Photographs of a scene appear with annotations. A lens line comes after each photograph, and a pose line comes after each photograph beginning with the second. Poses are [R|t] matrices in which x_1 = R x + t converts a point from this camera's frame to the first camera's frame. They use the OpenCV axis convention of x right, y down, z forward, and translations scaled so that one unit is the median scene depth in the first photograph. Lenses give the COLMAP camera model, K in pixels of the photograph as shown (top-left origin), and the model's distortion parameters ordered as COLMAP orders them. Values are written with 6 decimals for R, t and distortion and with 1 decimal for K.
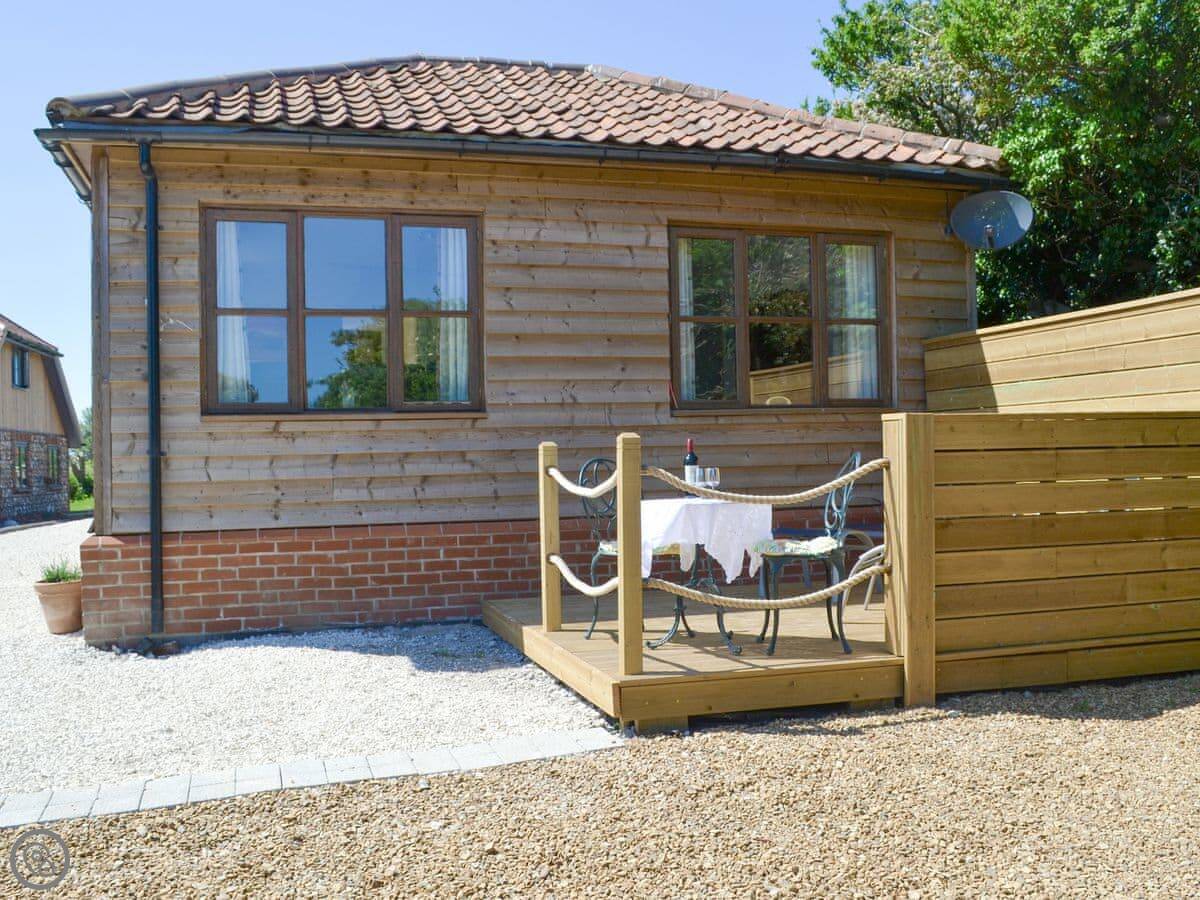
lens RADIAL K [[1138.0, 0, 600.0], [0, 1138.0, 450.0], [0, 0, 1]] dist [-0.066074, -0.003450]
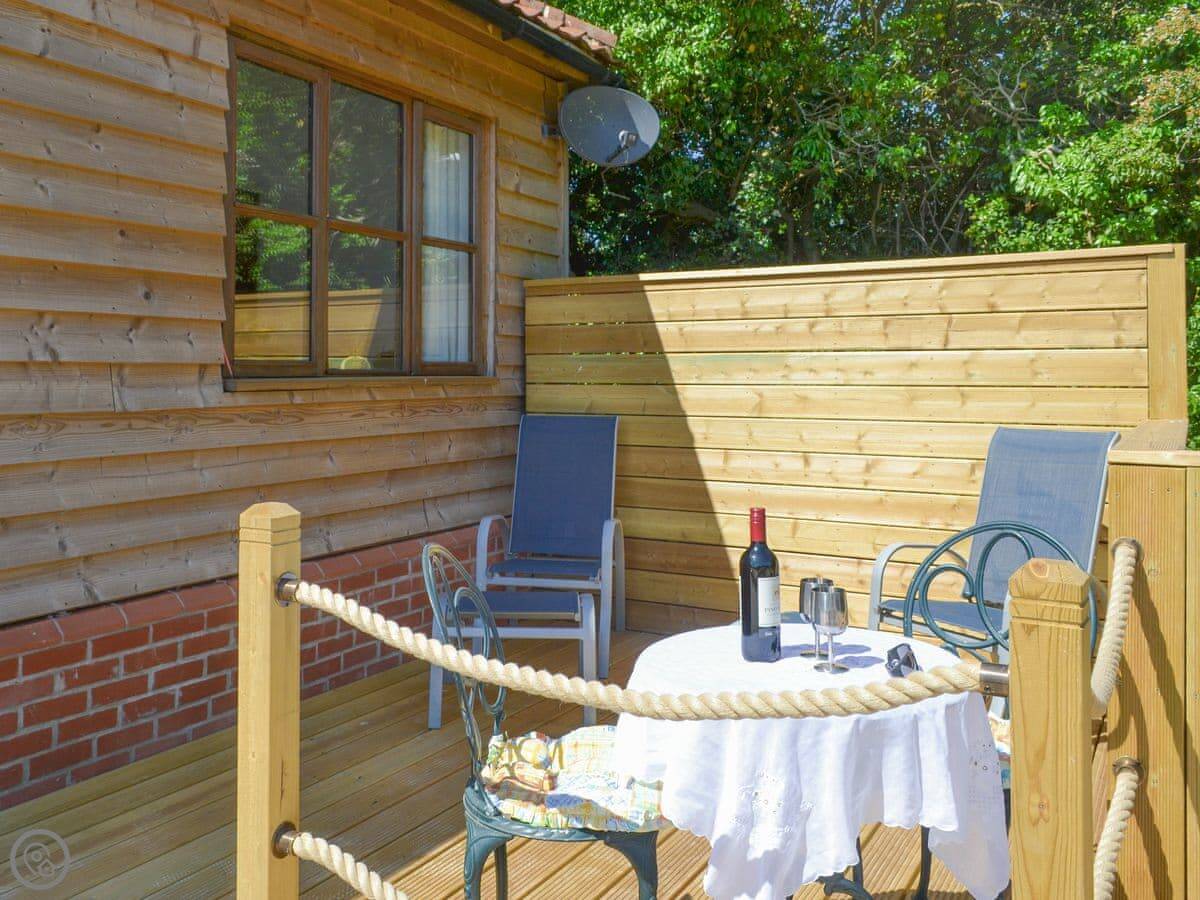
lens RADIAL K [[1109.7, 0, 599.9], [0, 1109.7, 363.4], [0, 0, 1]] dist [0.001611, 0.000148]
pose [[0.741184, 0.030364, 0.670615, -0.152304], [-0.020539, 0.999535, -0.022556, -0.034113], [-0.670987, 0.002945, 0.741463, 0.501448]]
